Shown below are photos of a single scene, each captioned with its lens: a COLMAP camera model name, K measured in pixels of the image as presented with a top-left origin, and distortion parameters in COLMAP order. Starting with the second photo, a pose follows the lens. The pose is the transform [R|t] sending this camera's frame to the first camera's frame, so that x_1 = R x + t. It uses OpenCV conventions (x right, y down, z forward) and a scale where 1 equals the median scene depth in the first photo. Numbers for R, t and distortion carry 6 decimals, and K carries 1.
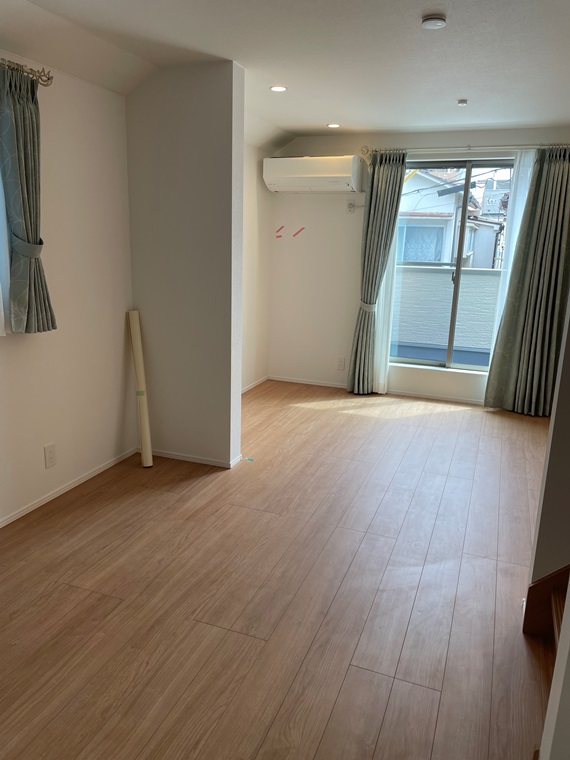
lens RADIAL K [[573.7, 0, 285.0], [0, 573.7, 380.0], [0, 0, 1]] dist [0.118980, -0.153184]
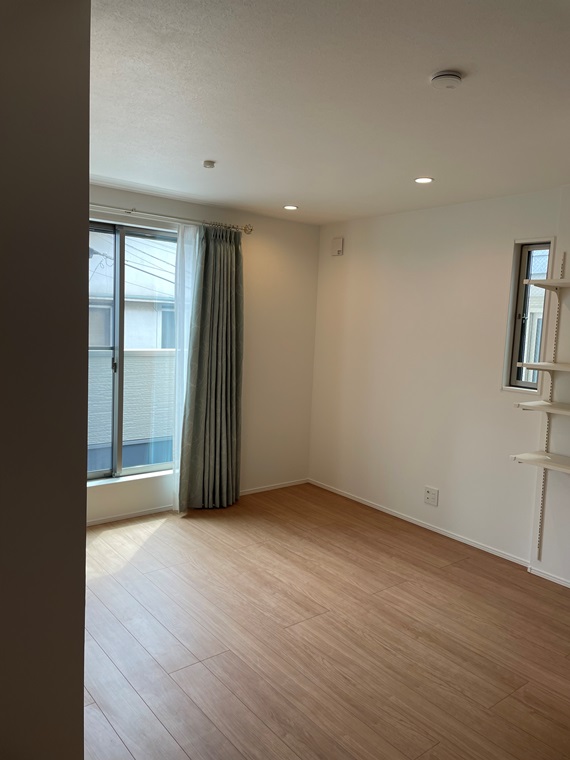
lens RADIAL K [[573.7, 0, 285.0], [0, 573.7, 380.0], [0, 0, 1]] dist [0.118980, -0.153184]
pose [[0.516429, -0.103333, 0.850072, -0.293197], [0.181537, 0.983341, 0.009247, -0.132663], [-0.836866, 0.149545, 0.526585, 0.424281]]
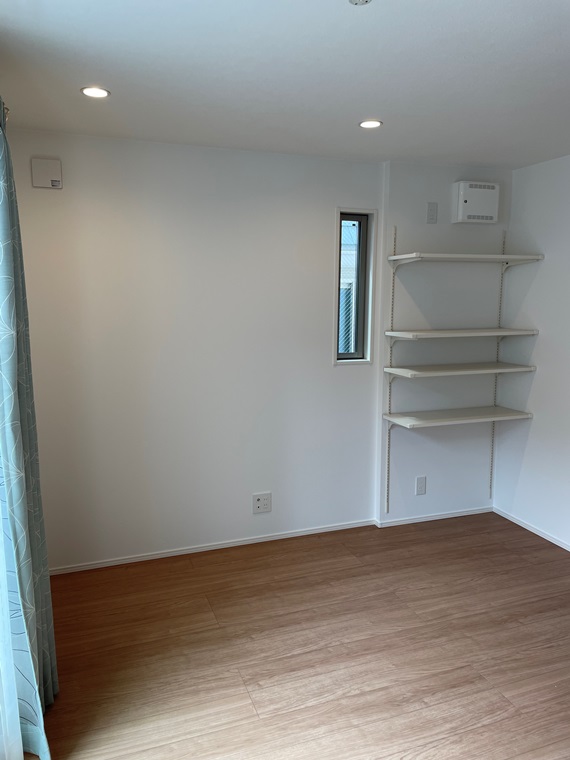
lens RADIAL K [[573.7, 0, 285.0], [0, 573.7, 380.0], [0, 0, 1]] dist [0.118980, -0.153184]
pose [[-0.654010, -0.145458, 0.742370, 0.006405], [0.158469, 0.933224, 0.322460, -0.293706], [-0.739702, 0.328535, -0.587287, 1.093317]]
